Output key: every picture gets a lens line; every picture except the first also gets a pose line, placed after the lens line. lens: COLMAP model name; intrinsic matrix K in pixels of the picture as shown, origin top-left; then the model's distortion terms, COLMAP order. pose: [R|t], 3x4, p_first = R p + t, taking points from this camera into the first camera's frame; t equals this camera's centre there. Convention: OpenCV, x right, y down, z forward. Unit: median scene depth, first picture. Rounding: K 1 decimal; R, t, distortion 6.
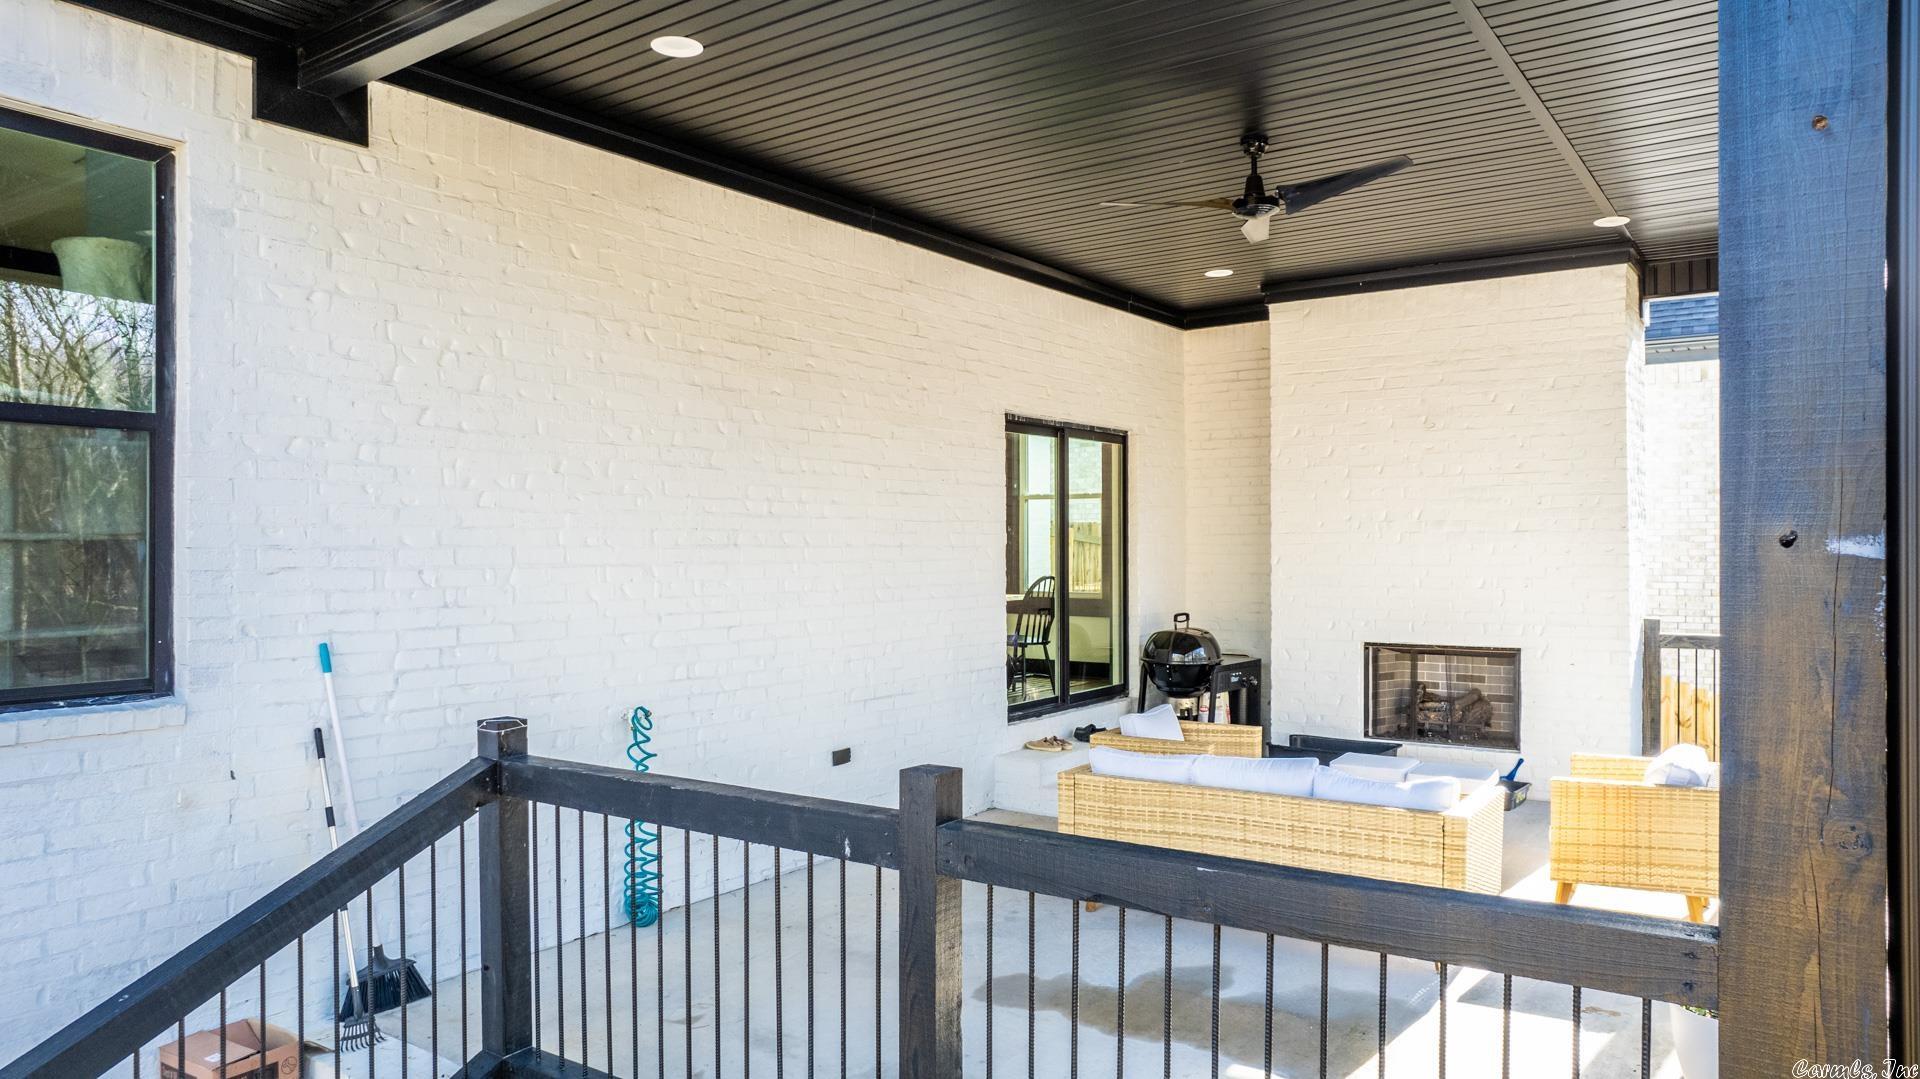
lens RADIAL K [[1228.0, 0, 960.0], [0, 1228.0, 539.5], [0, 0, 1]] dist [0.000196, -0.000123]
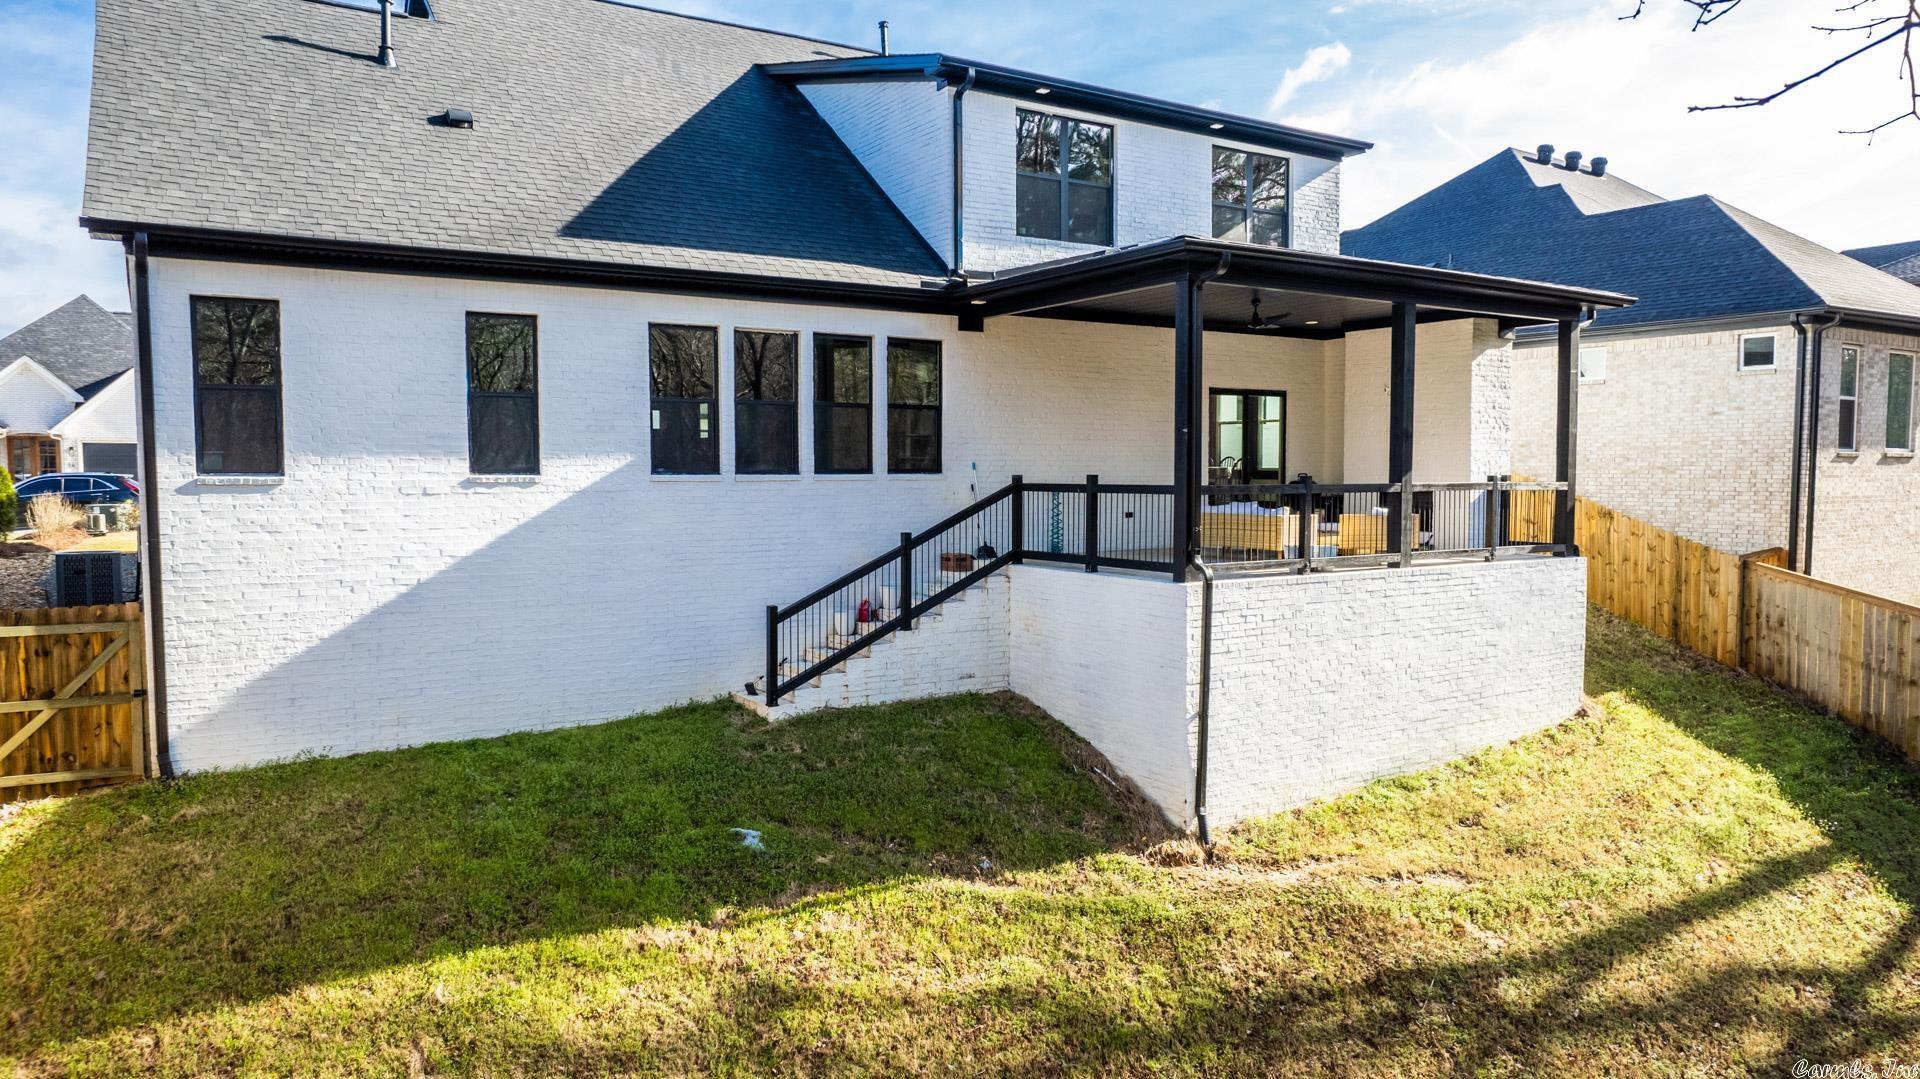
lens RADIAL K [[1228.0, 0, 960.0], [0, 1228.0, 539.5], [0, 0, 1]] dist [0.000196, -0.000123]
pose [[0.926754, 0.028838, -0.374561, 0.978445], [-0.003940, 0.997741, 0.067070, 0.070082], [0.375649, -0.060681, 0.924773, -2.826832]]
